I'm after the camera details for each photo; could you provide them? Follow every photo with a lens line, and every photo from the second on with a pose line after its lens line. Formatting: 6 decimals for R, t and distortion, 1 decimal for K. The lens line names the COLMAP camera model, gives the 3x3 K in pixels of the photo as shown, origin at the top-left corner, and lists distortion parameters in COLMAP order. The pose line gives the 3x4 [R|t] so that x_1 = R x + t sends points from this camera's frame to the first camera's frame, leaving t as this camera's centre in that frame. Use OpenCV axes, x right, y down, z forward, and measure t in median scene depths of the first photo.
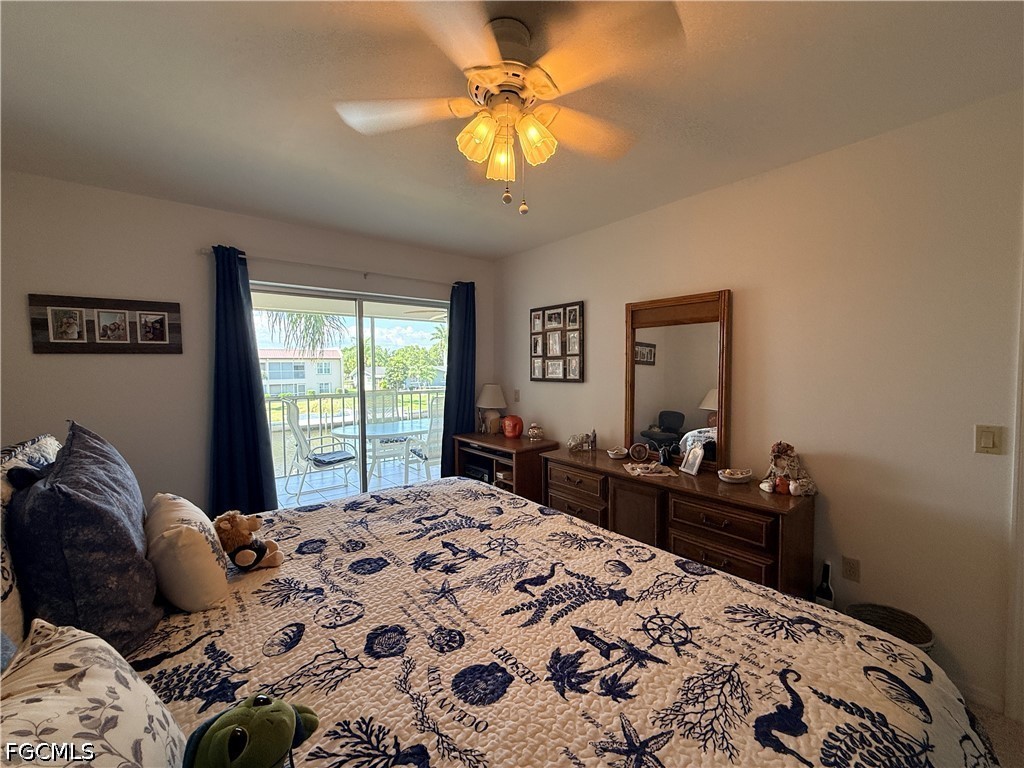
lens RADIAL K [[409.8, 0, 509.9], [0, 409.8, 382.7], [0, 0, 1]] dist [-0.000608, -0.000343]
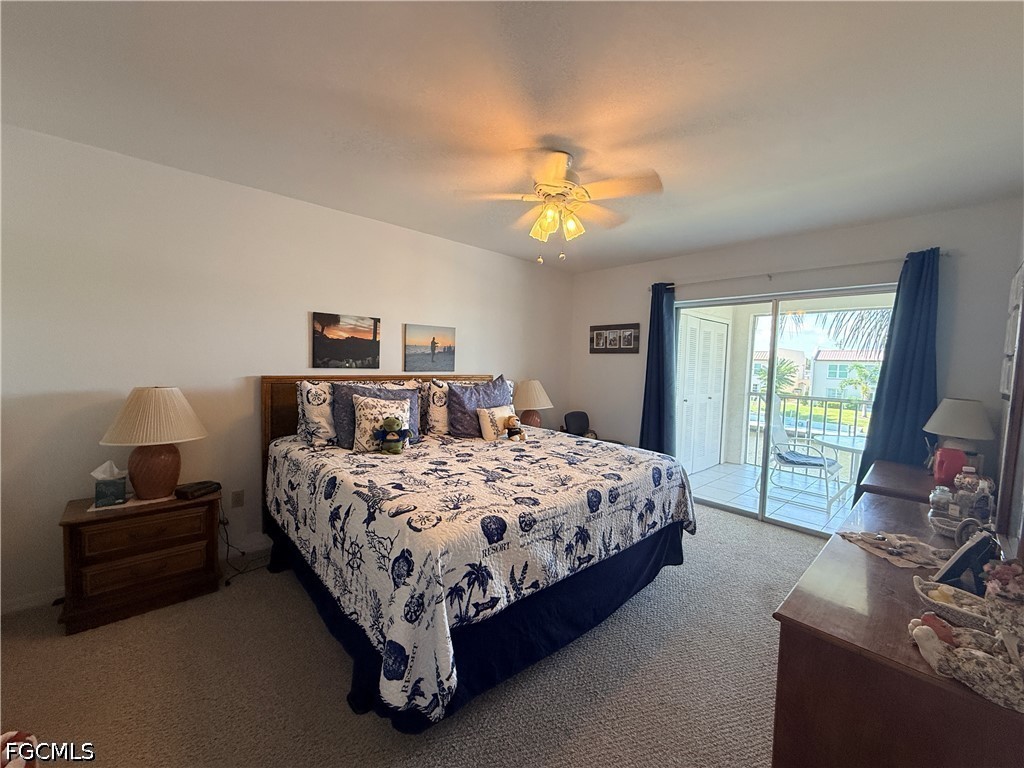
lens RADIAL K [[409.8, 0, 509.9], [0, 409.8, 382.7], [0, 0, 1]] dist [-0.000608, -0.000343]
pose [[0.053582, 0.065628, -0.996404, 1.123281], [-0.072444, 0.995464, 0.061671, -0.021742], [0.995932, 0.068879, 0.058094, 0.514210]]
